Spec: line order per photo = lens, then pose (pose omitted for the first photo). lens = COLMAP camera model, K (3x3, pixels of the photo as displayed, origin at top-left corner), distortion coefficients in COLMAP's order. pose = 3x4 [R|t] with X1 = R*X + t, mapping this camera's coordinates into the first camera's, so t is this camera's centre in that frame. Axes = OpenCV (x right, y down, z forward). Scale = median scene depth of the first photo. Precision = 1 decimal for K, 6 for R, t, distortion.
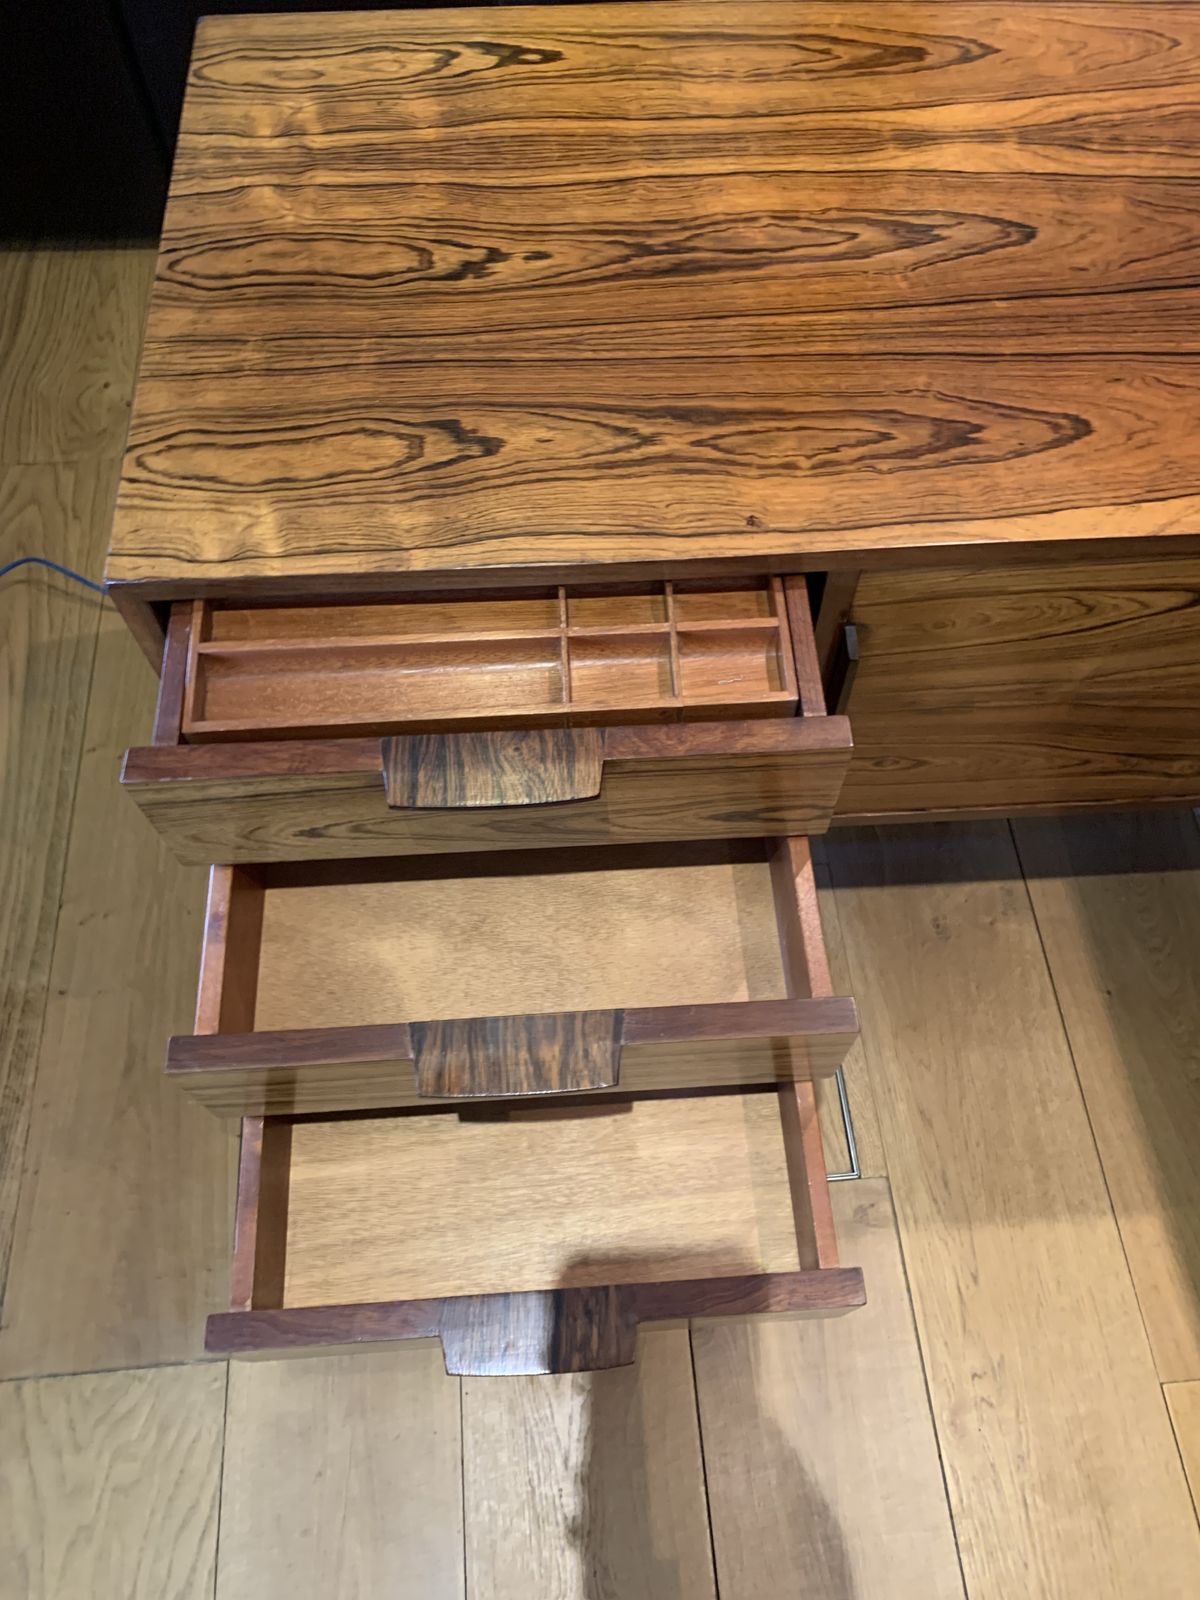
lens RADIAL K [[1222.0, 0, 619.7], [0, 1222.0, 781.8], [0, 0, 1]] dist [0.027645, -0.036516]
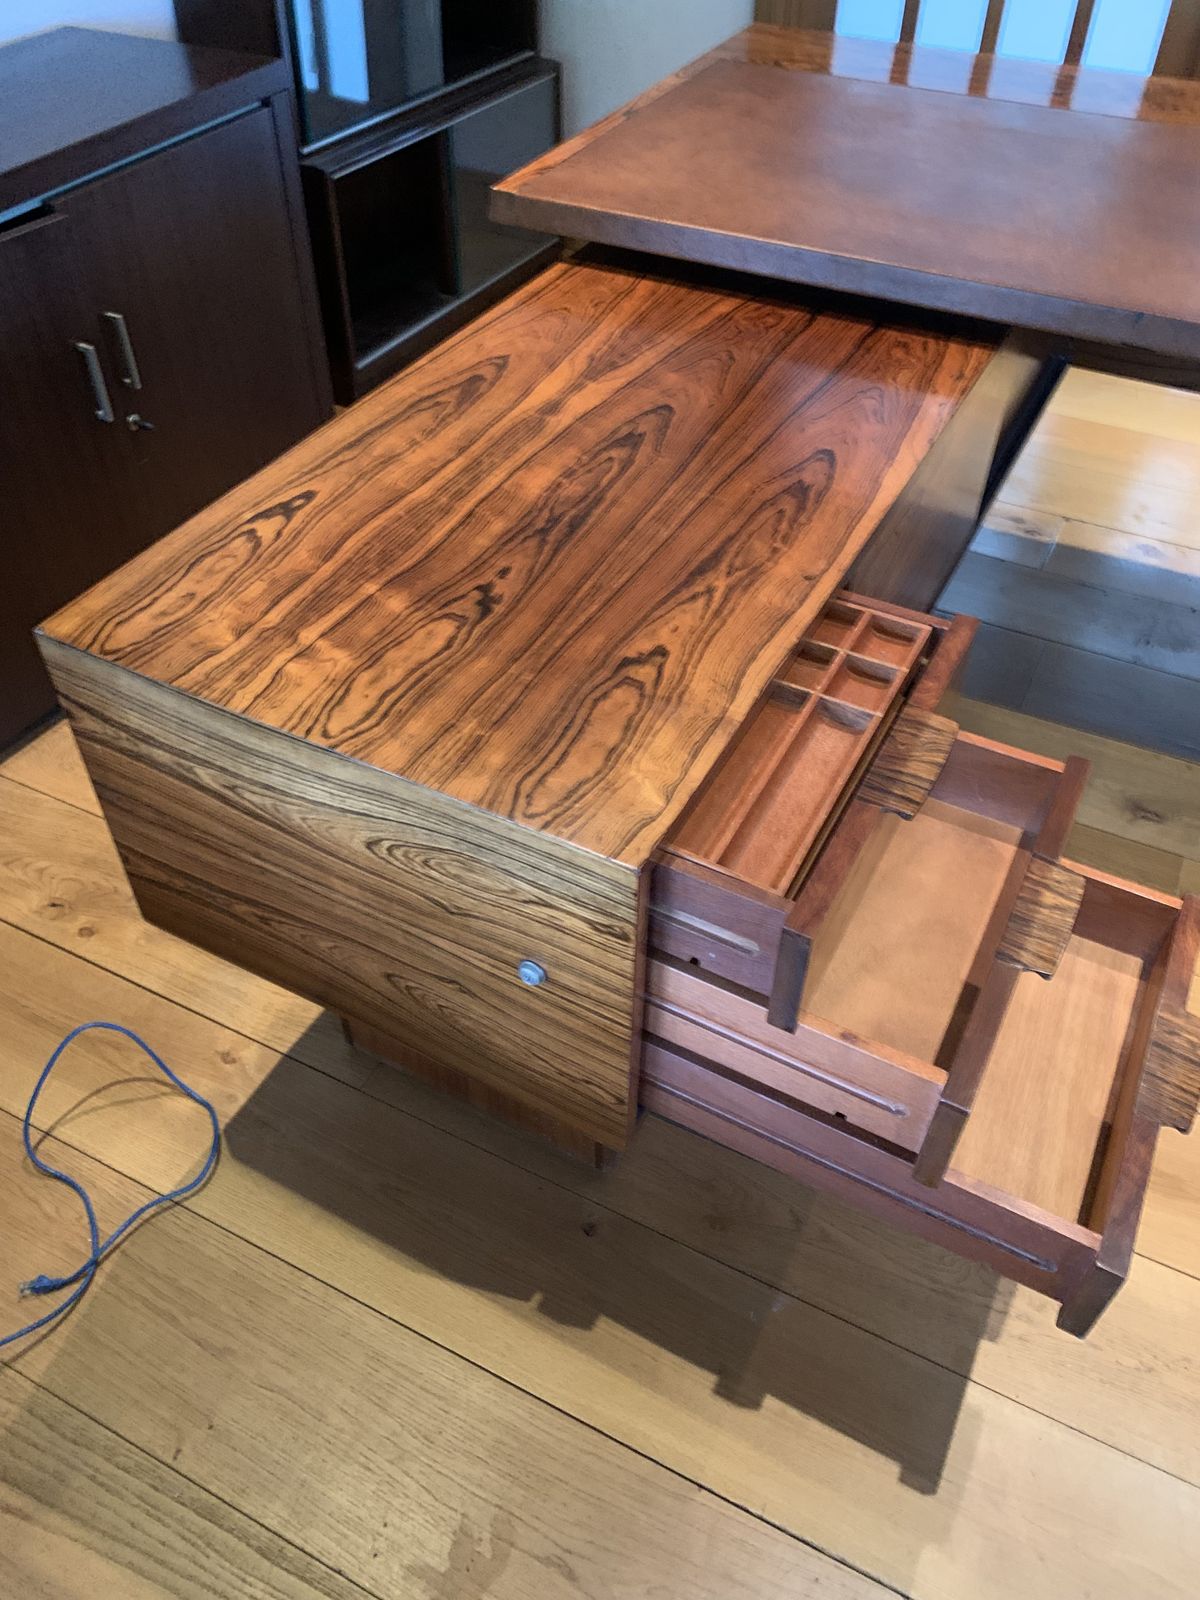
lens RADIAL K [[1222.0, 0, 589.6], [0, 1222.0, 787.9], [0, 0, 1]] dist [0.027645, -0.036516]
pose [[0.526013, -0.593610, 0.609046, -0.894278], [0.745306, 0.666695, 0.006102, -0.209325], [-0.409671, 0.450716, 0.793111, 0.049209]]
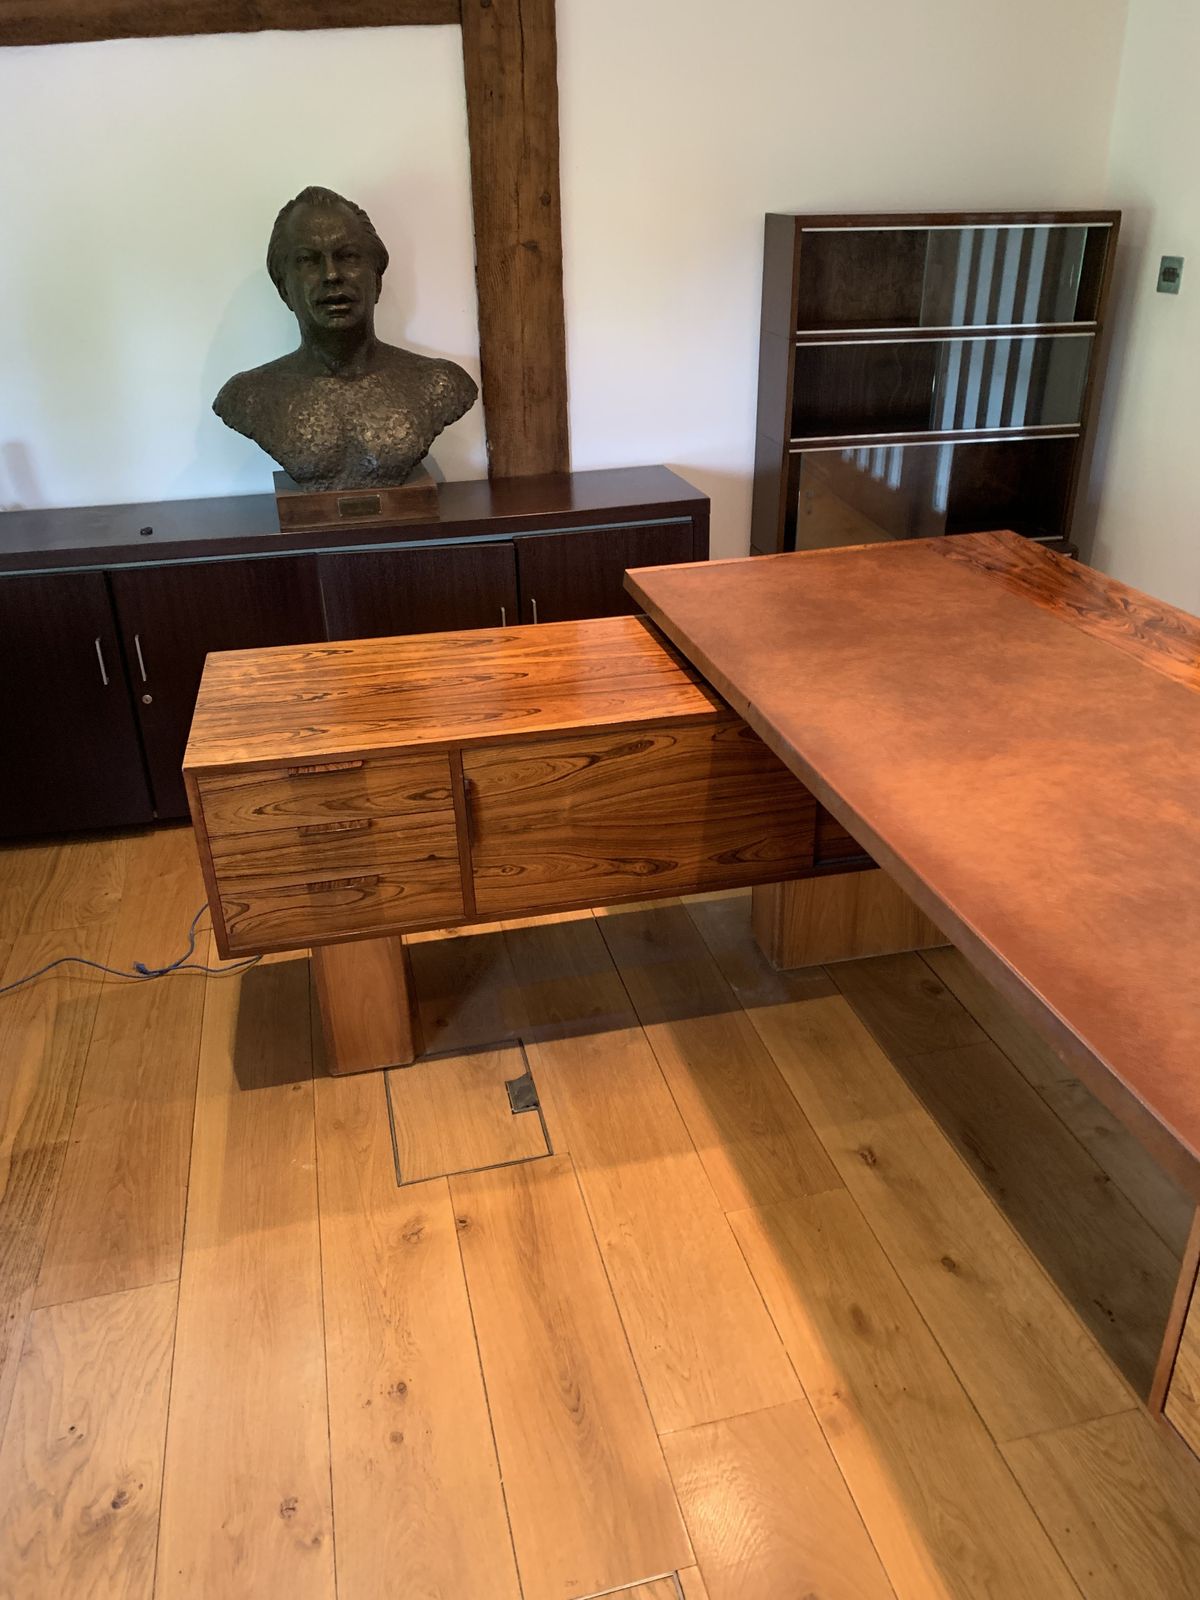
lens RADIAL K [[1222.0, 0, 616.9], [0, 1222.0, 783.2], [0, 0, 1]] dist [0.027645, -0.036516]
pose [[0.986983, -0.092479, 0.131572, 0.150133], [0.151747, 0.806469, -0.571472, 1.305244], [-0.053260, 0.583999, 0.810005, -1.050777]]
